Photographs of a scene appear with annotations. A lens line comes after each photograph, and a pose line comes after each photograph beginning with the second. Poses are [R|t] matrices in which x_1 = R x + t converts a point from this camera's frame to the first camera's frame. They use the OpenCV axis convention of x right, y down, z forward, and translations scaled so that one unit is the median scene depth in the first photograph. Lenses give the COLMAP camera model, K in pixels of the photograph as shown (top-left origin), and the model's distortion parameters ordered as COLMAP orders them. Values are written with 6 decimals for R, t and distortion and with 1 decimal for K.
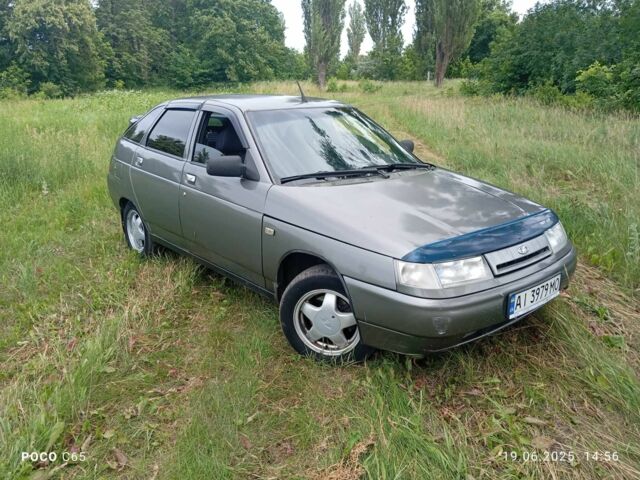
lens RADIAL K [[529.0, 0, 324.8], [0, 529.0, 233.0], [0, 0, 1]] dist [0.060389, -0.115523]
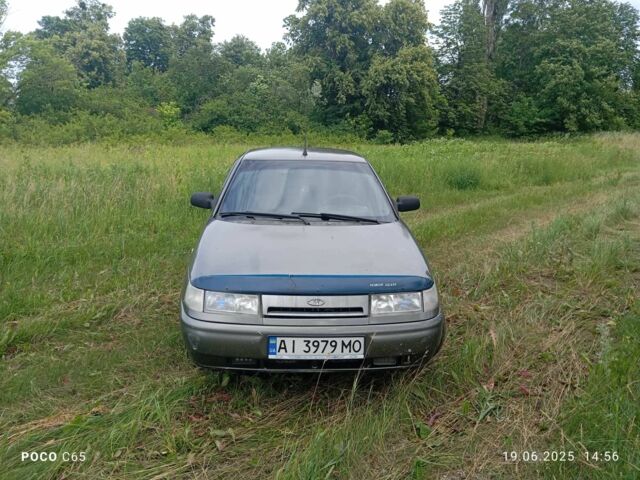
lens RADIAL K [[529.0, 0, 318.4], [0, 529.0, 235.4], [0, 0, 1]] dist [0.060389, -0.115523]
pose [[0.793330, 0.133705, -0.593928, 0.065981], [-0.181081, 0.983254, -0.020526, -0.005171], [0.581237, 0.123833, 0.804257, 0.009836]]
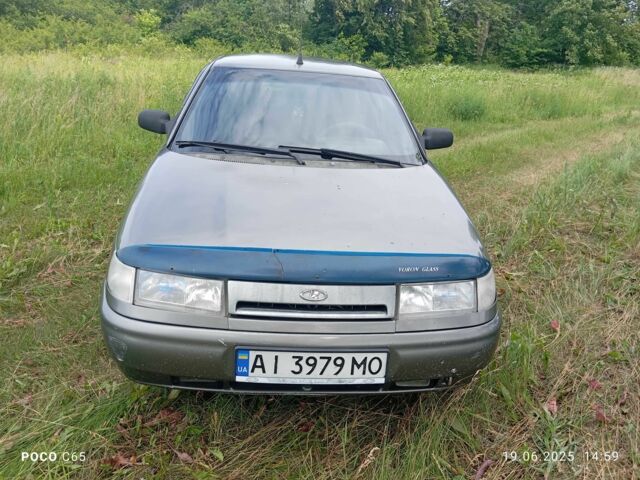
lens RADIAL K [[529.0, 0, 320.6], [0, 529.0, 231.3], [0, 0, 1]] dist [0.060389, -0.115523]
pose [[0.804586, 0.239386, -0.543449, 0.048454], [-0.220902, 0.970126, 0.100285, -0.007609], [0.551221, 0.039361, 0.833431, 0.030400]]
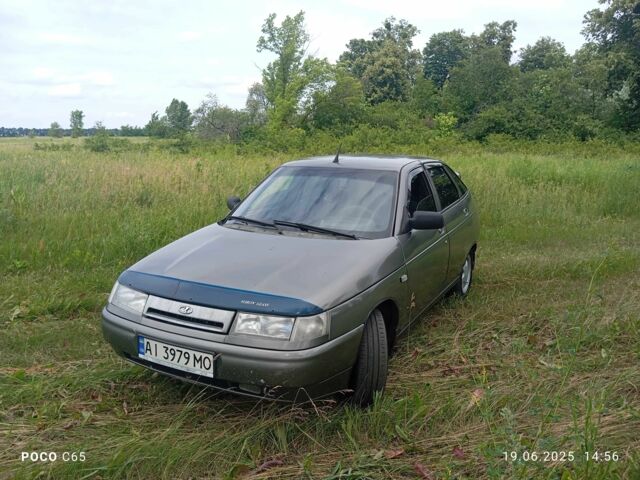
lens RADIAL K [[529.0, 0, 319.7], [0, 529.0, 235.1], [0, 0, 1]] dist [0.060389, -0.115523]
pose [[0.352500, 0.172914, -0.919698, 0.092617], [-0.254102, 0.963543, 0.083765, -0.017296], [0.900653, 0.204170, 0.383587, 0.054710]]
